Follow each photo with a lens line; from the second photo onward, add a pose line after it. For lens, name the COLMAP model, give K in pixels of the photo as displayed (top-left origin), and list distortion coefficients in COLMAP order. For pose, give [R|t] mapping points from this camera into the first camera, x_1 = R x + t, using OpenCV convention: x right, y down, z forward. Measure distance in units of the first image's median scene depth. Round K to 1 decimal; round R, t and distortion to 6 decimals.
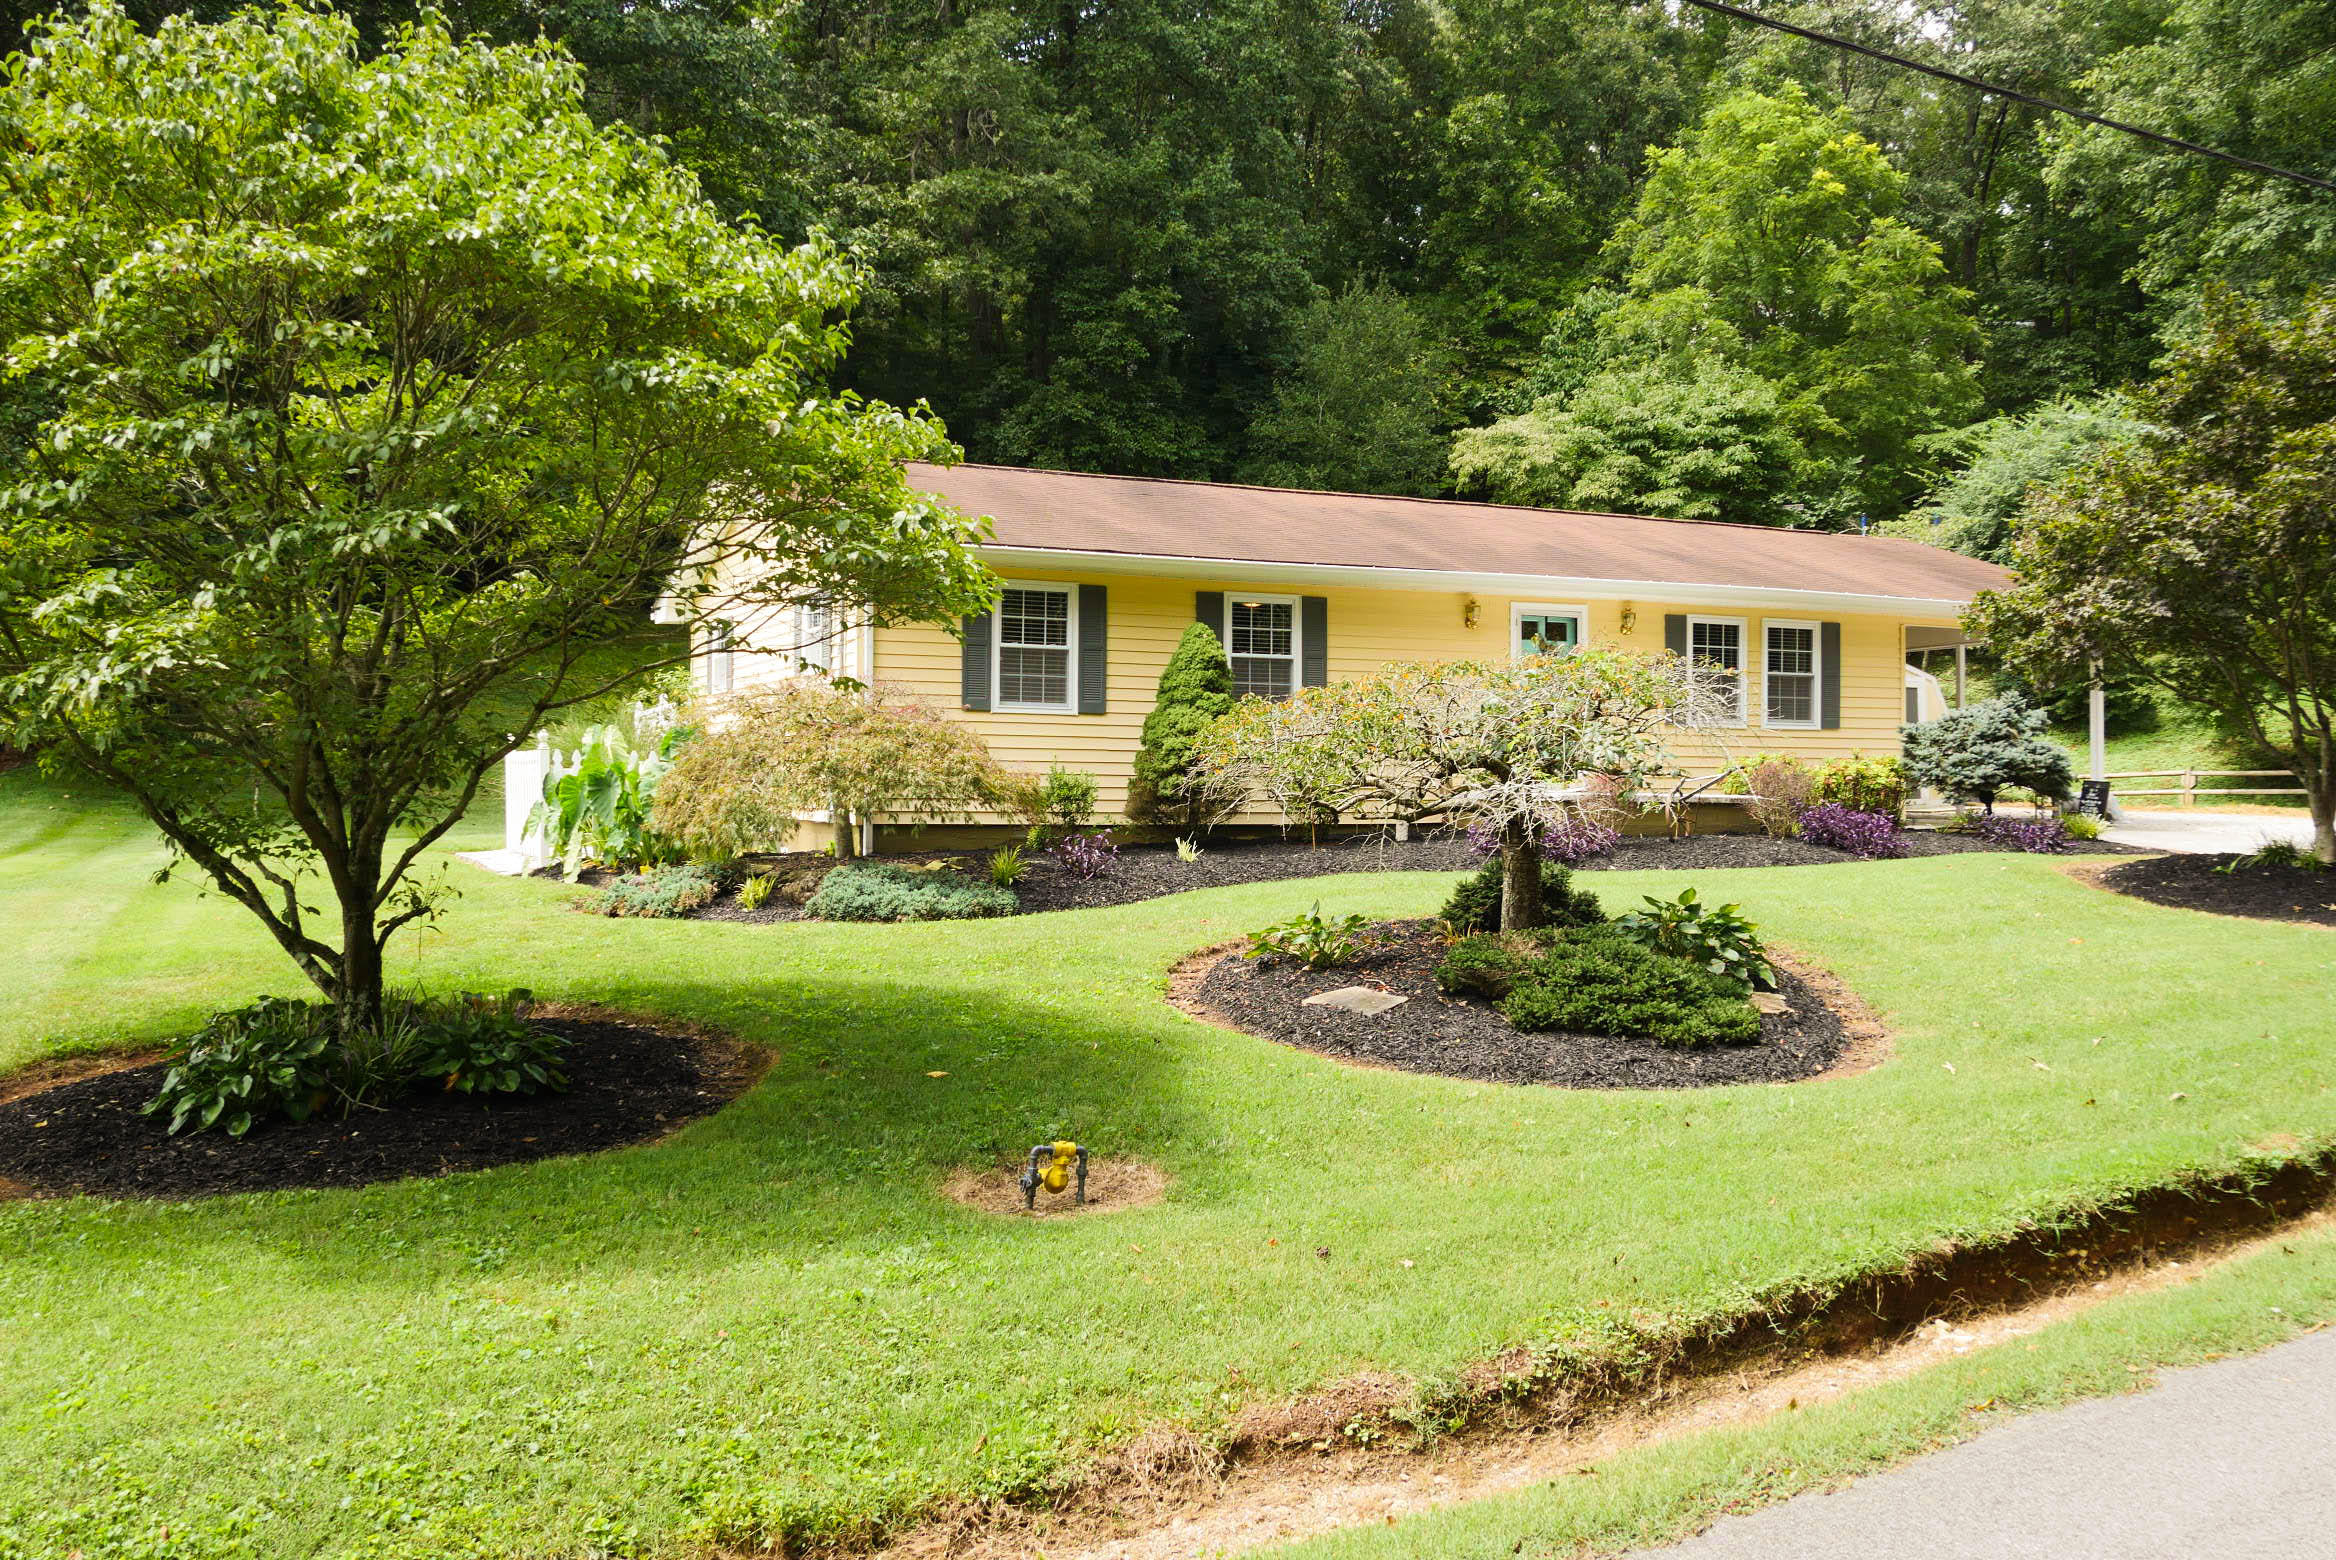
lens RADIAL K [[1996.4, 0, 1168.0], [0, 1996.4, 780.0], [0, 0, 1]] dist [-0.031847, -0.003272]
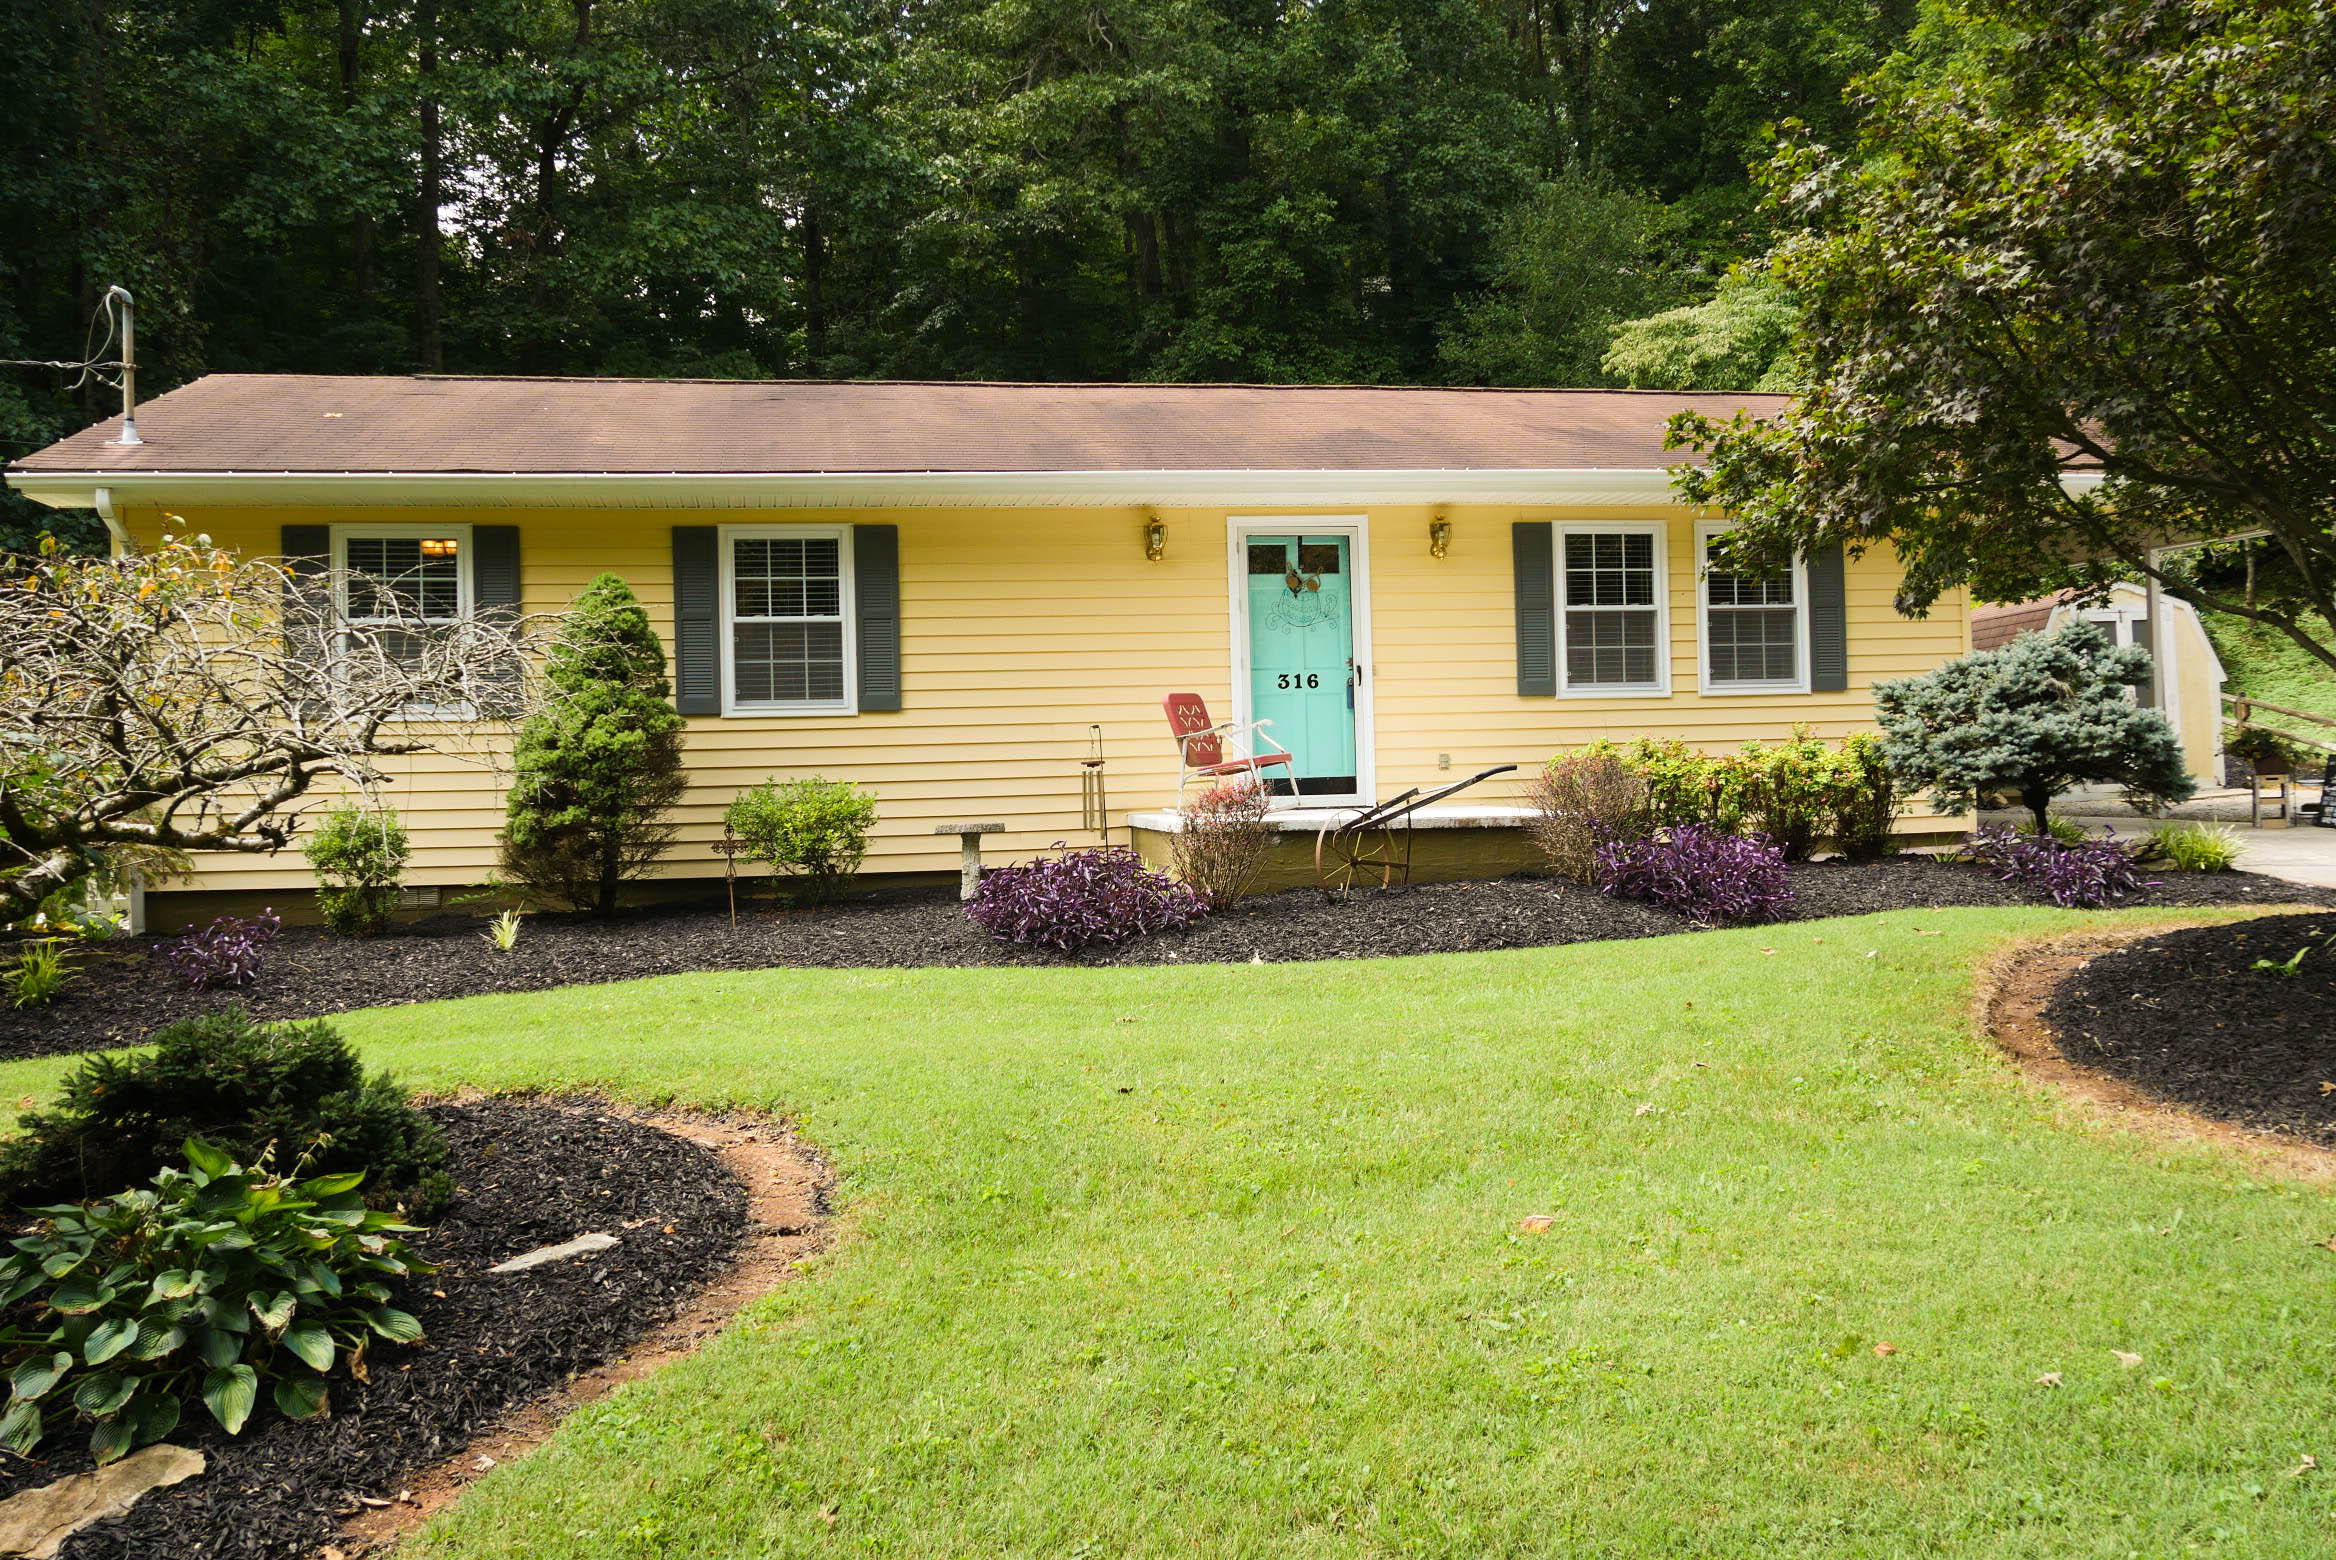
lens RADIAL K [[2012.8, 0, 1168.5], [0, 2012.8, 720.3], [0, 0, 1]] dist [-0.034119, -0.007324]
pose [[0.968611, -0.036599, -0.245872, 0.294711], [0.030929, 0.999160, -0.026884, -0.006275], [0.246649, 0.018435, 0.968929, 0.347381]]
